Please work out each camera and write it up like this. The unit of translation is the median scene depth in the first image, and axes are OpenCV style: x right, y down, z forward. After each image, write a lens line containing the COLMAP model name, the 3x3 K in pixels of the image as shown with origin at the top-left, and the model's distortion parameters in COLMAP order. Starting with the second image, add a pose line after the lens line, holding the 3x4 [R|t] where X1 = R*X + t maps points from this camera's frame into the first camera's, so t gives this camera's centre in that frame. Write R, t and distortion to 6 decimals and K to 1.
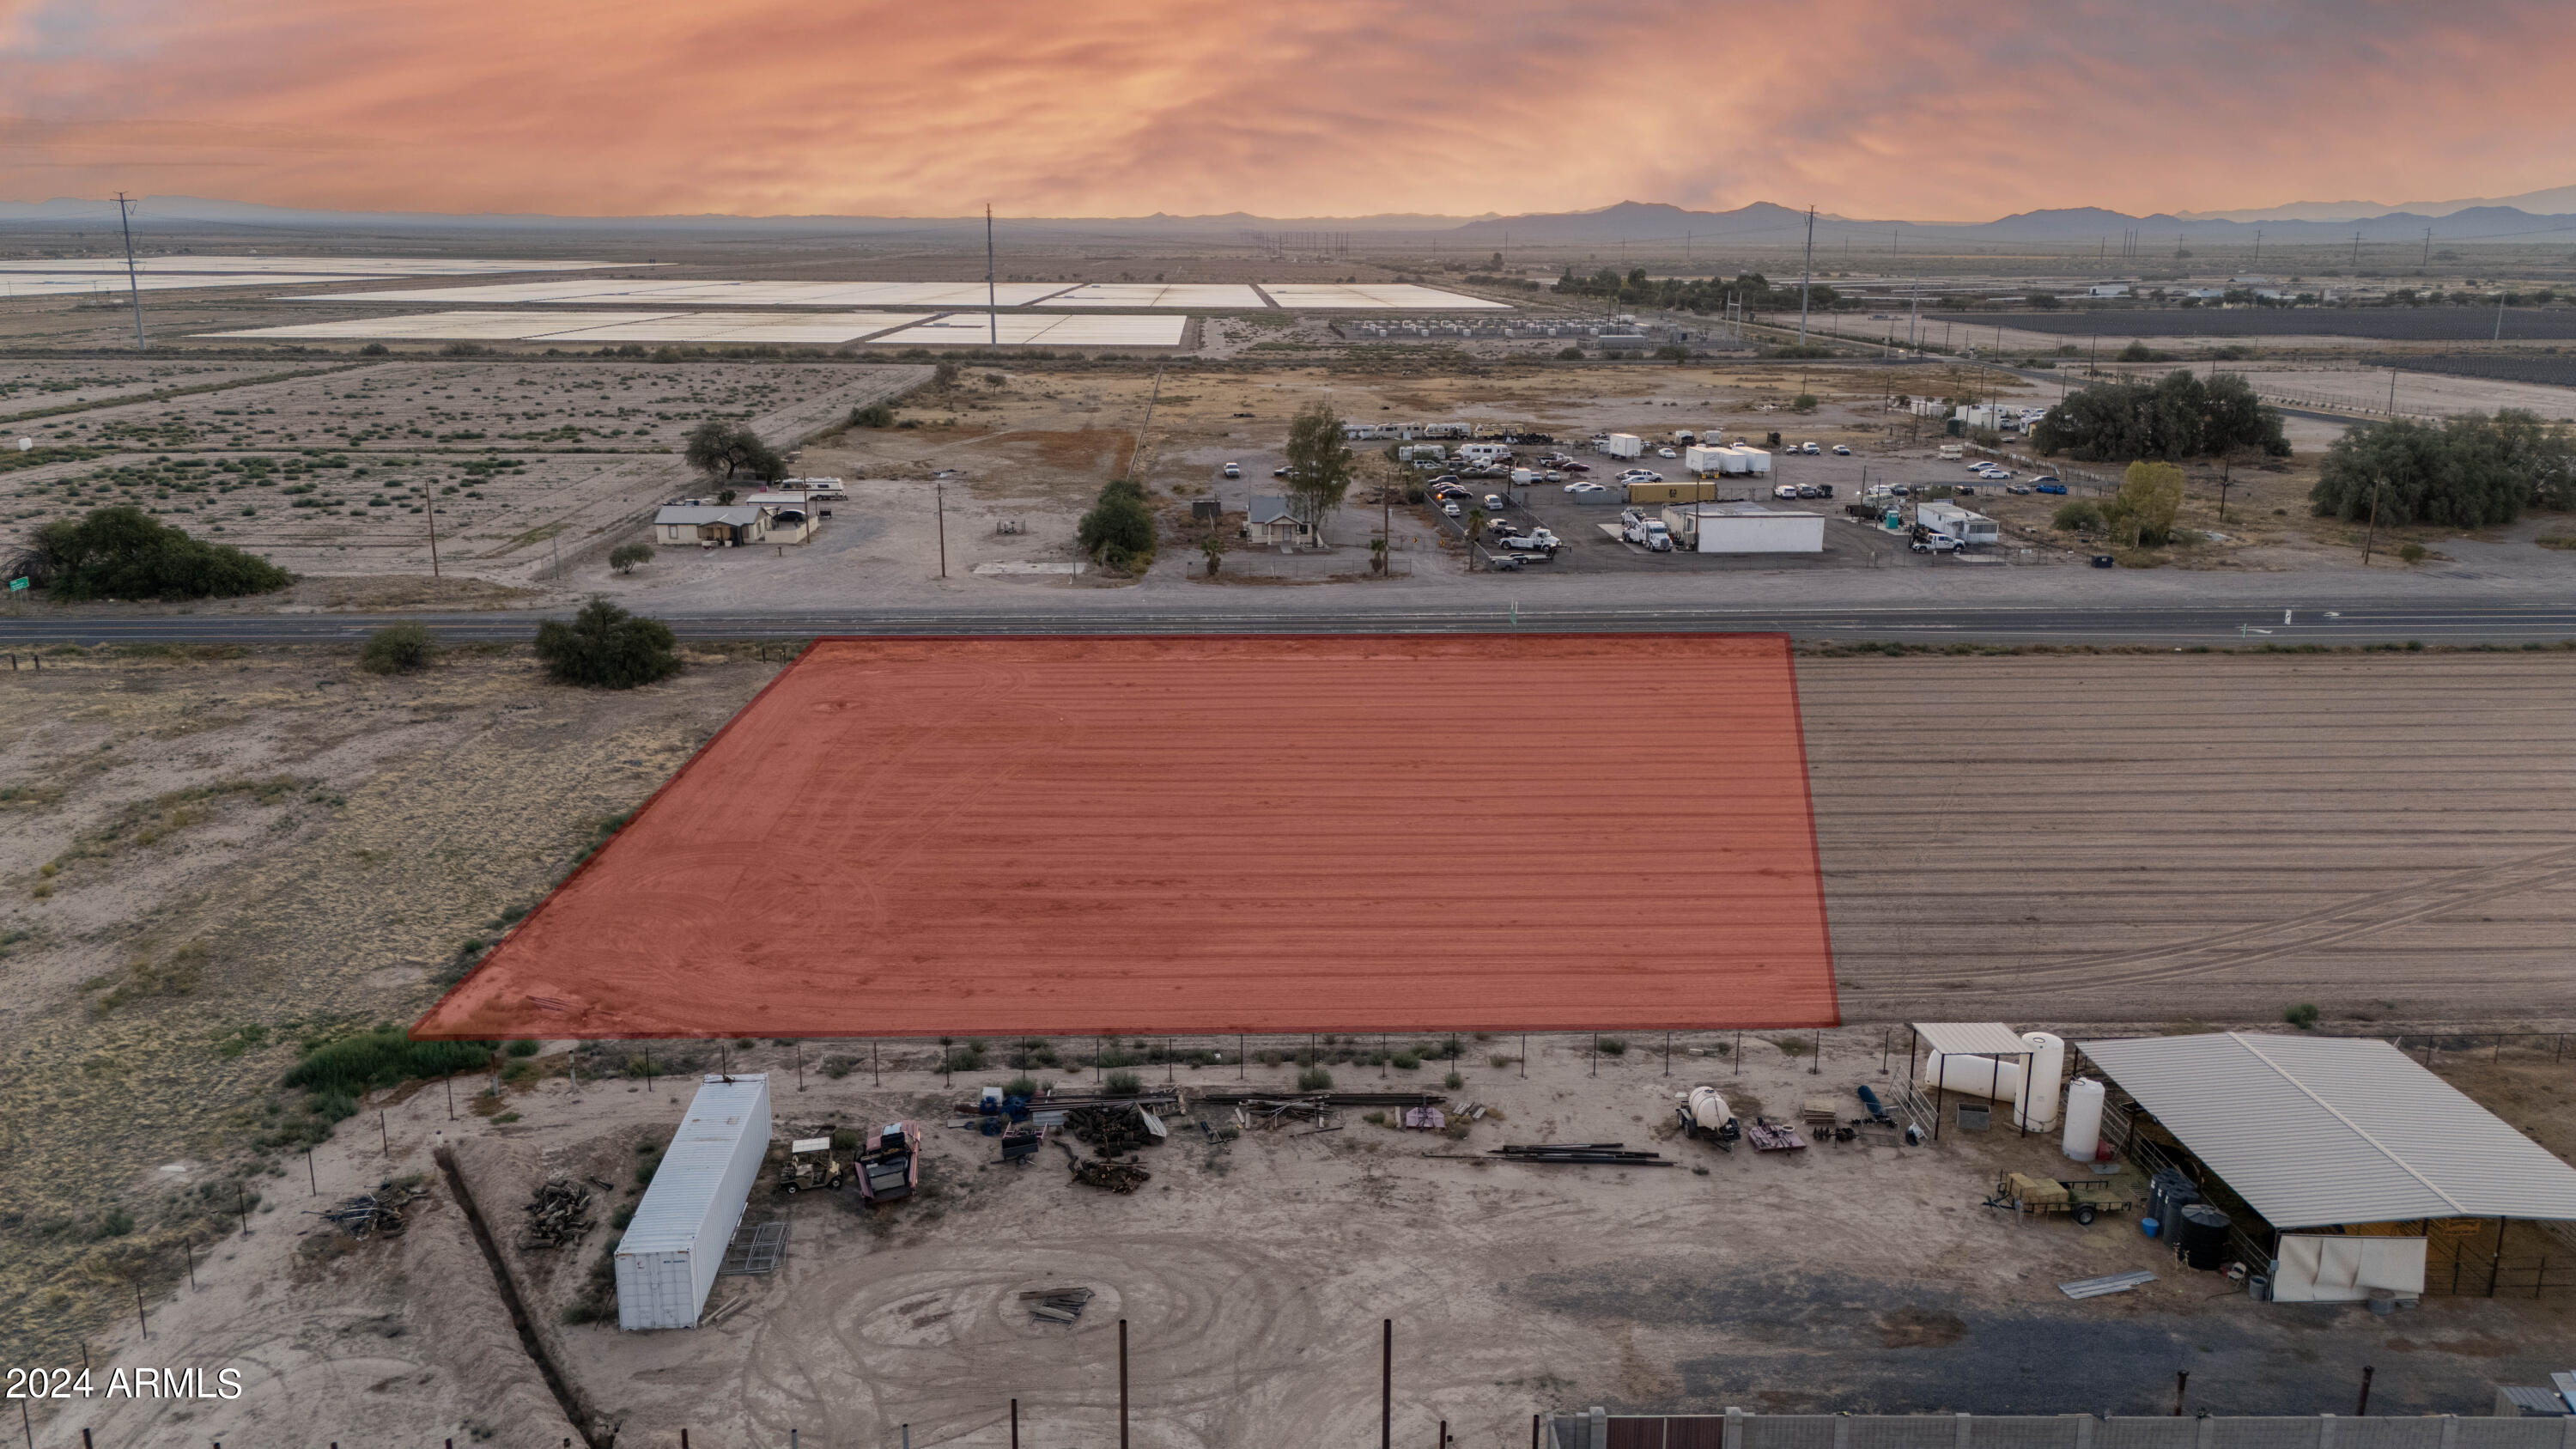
lens RADIAL K [[1892.4, 0, 1289.9], [0, 1892.4, 722.4], [0, 0, 1]] dist [0.072883, -0.064149]
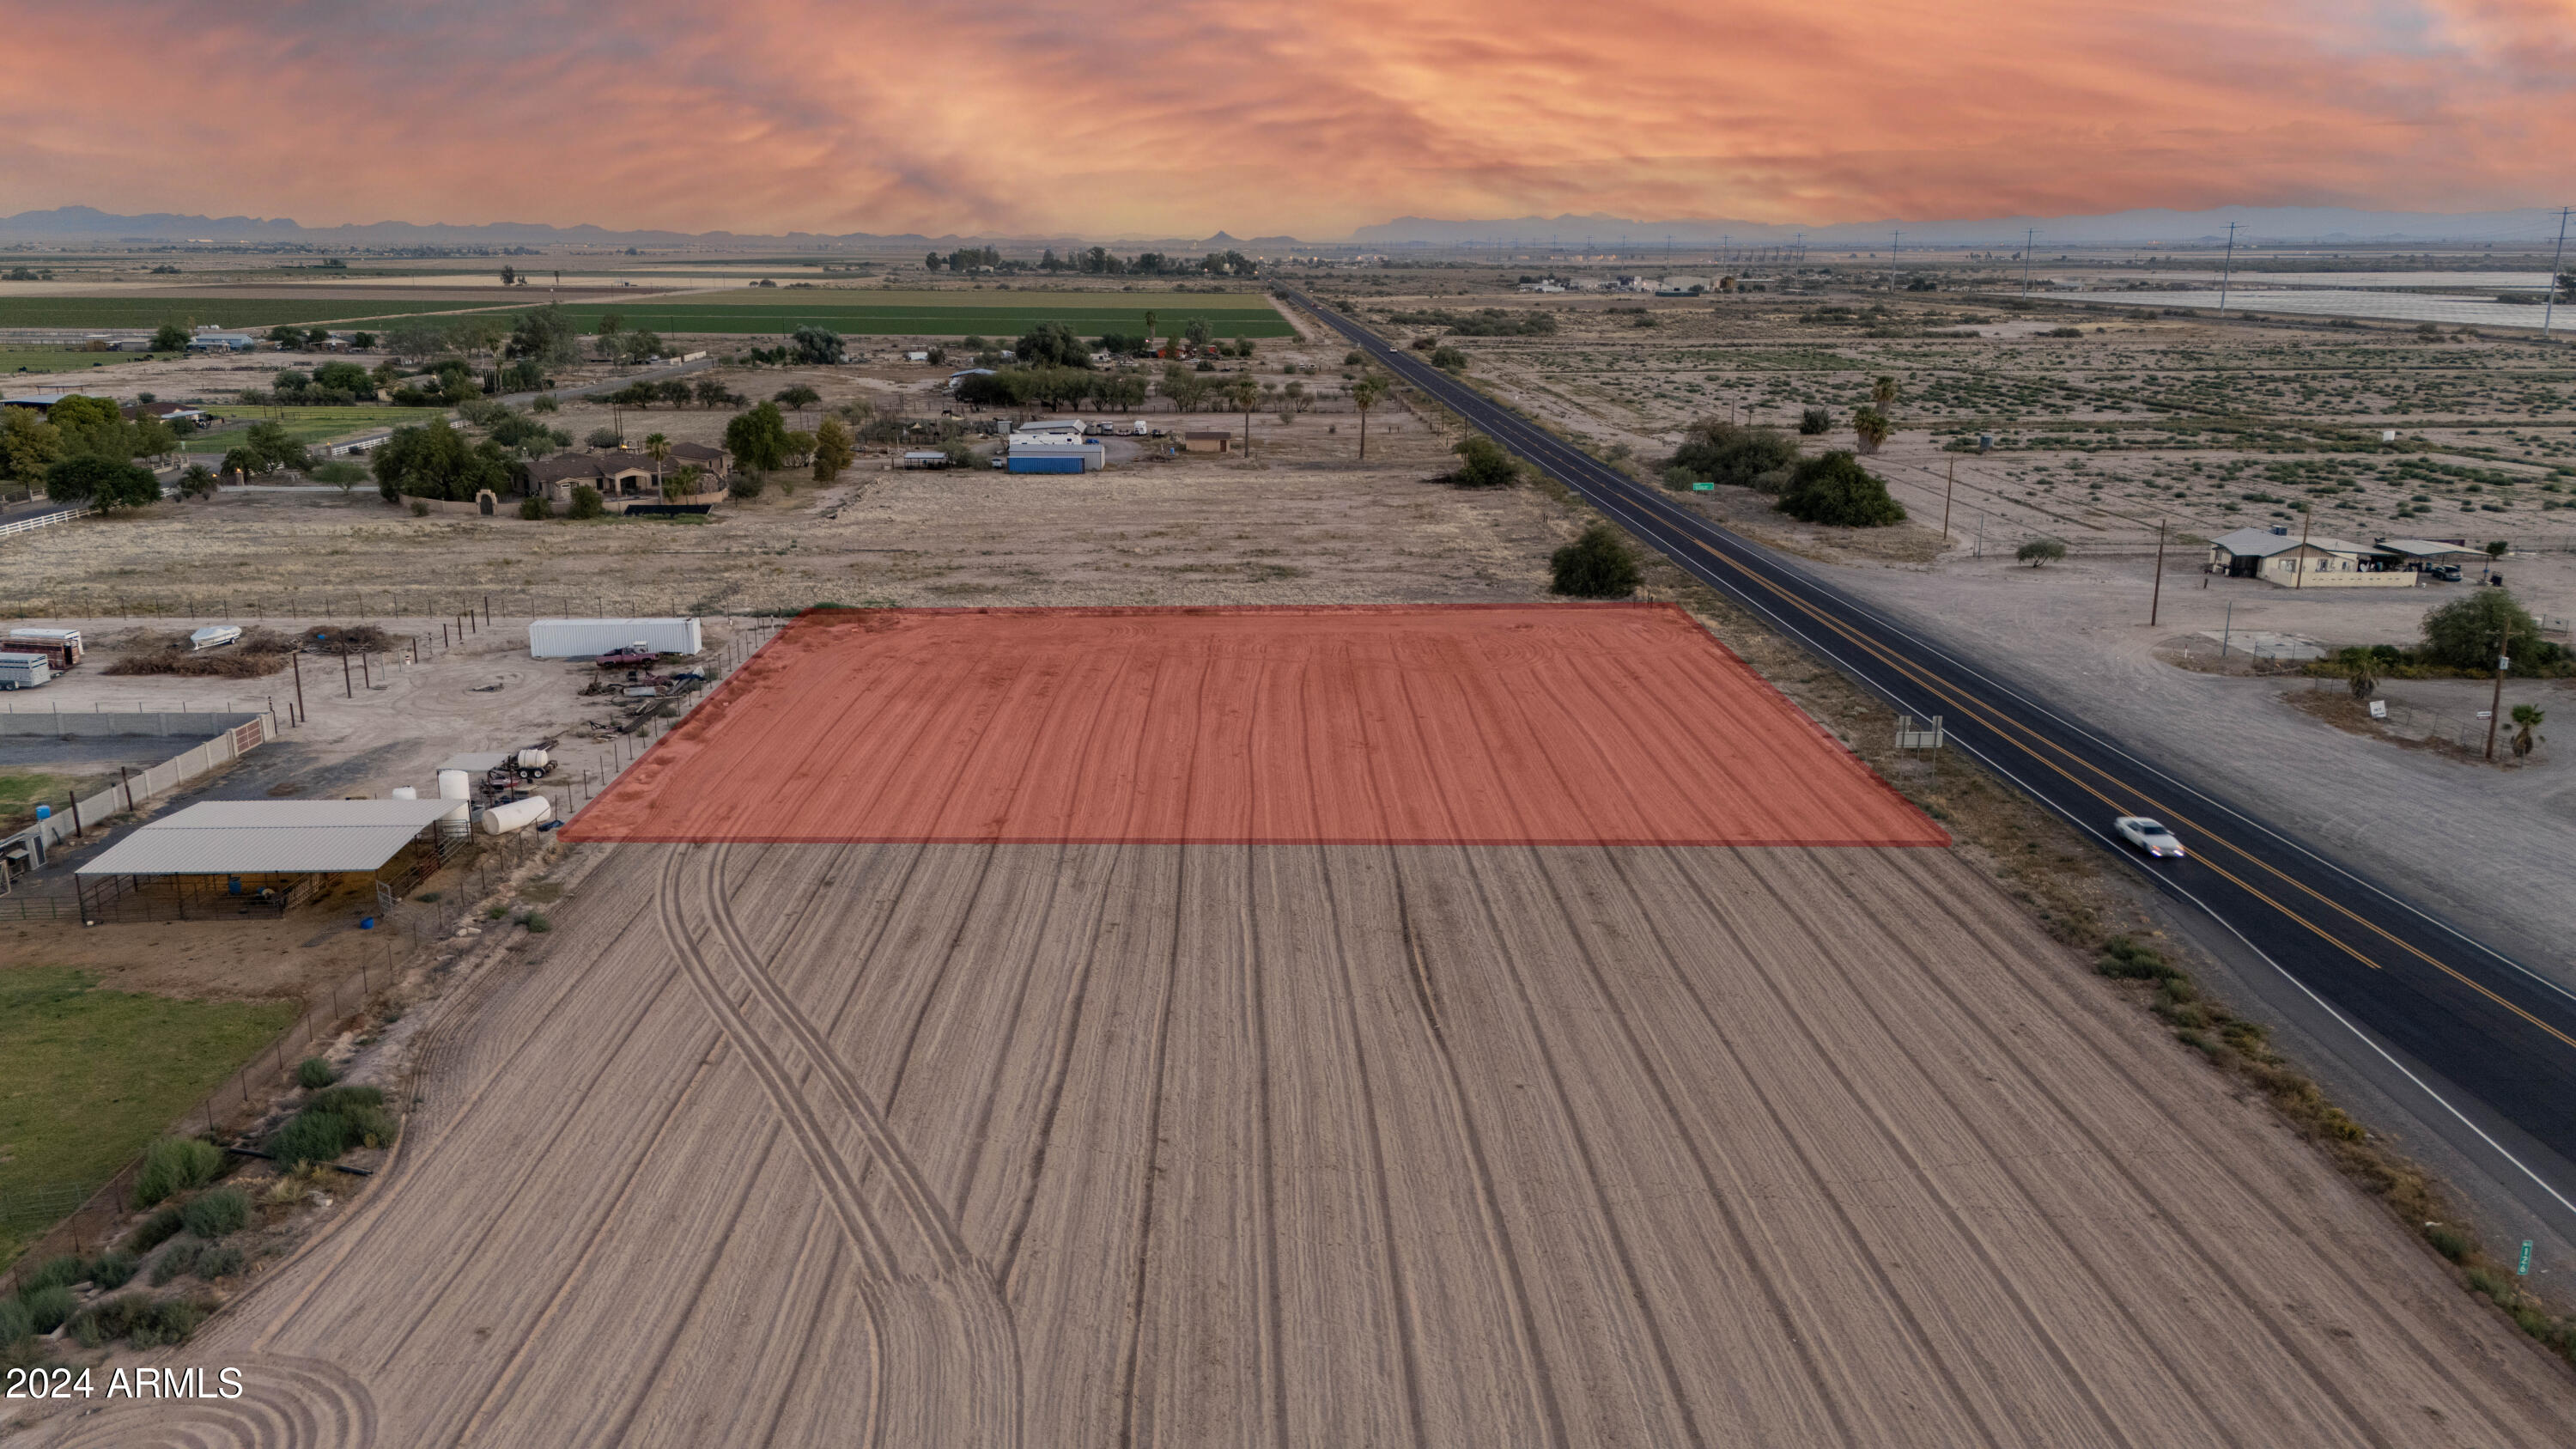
lens RADIAL K [[1892.4, 0, 1289.9], [0, 1892.4, 722.4], [0, 0, 1]] dist [0.072883, -0.064149]
pose [[-0.004504, 0.239678, -0.970842, 1.699722], [-0.248921, 0.940024, 0.233225, -0.352877], [0.968513, 0.242714, 0.055427, 1.439382]]
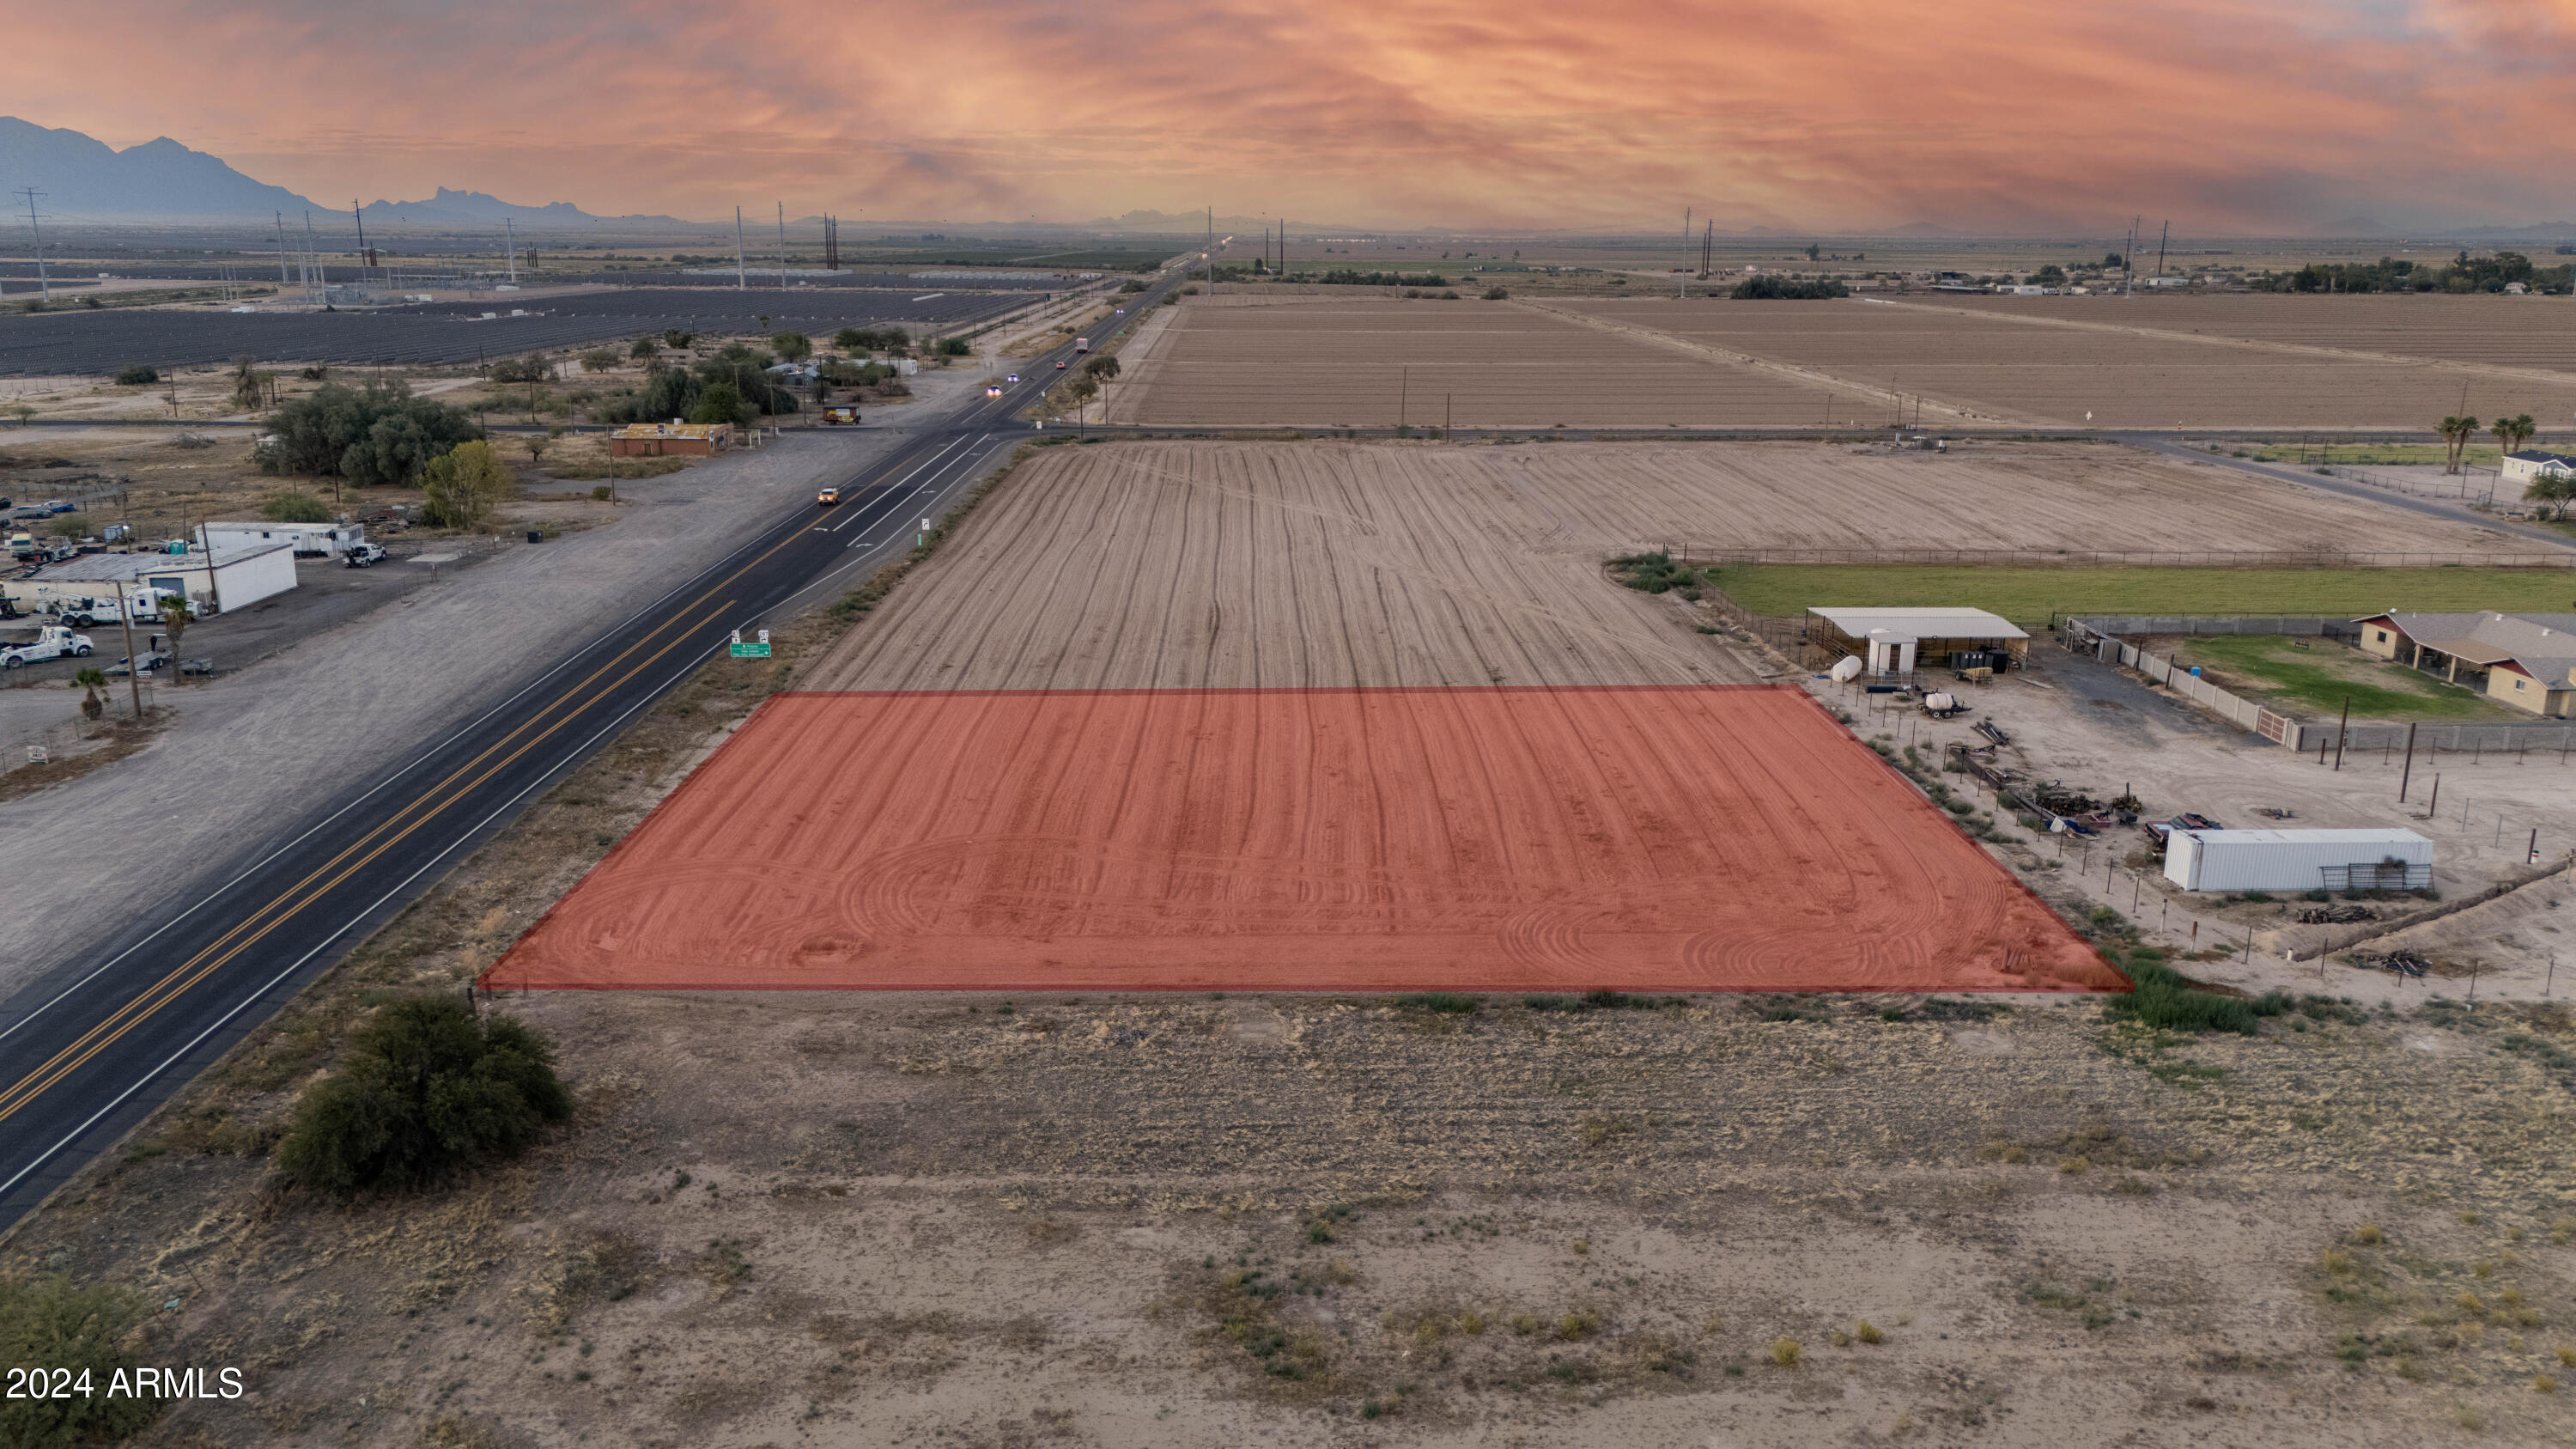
lens RADIAL K [[1892.4, 0, 1289.9], [0, 1892.4, 722.4], [0, 0, 1]] dist [0.072883, -0.064149]
pose [[0.016985, -0.251635, 0.967673, -1.515117], [0.238090, 0.940991, 0.240517, -0.359726], [-0.971094, 0.226309, 0.075894, 1.390673]]
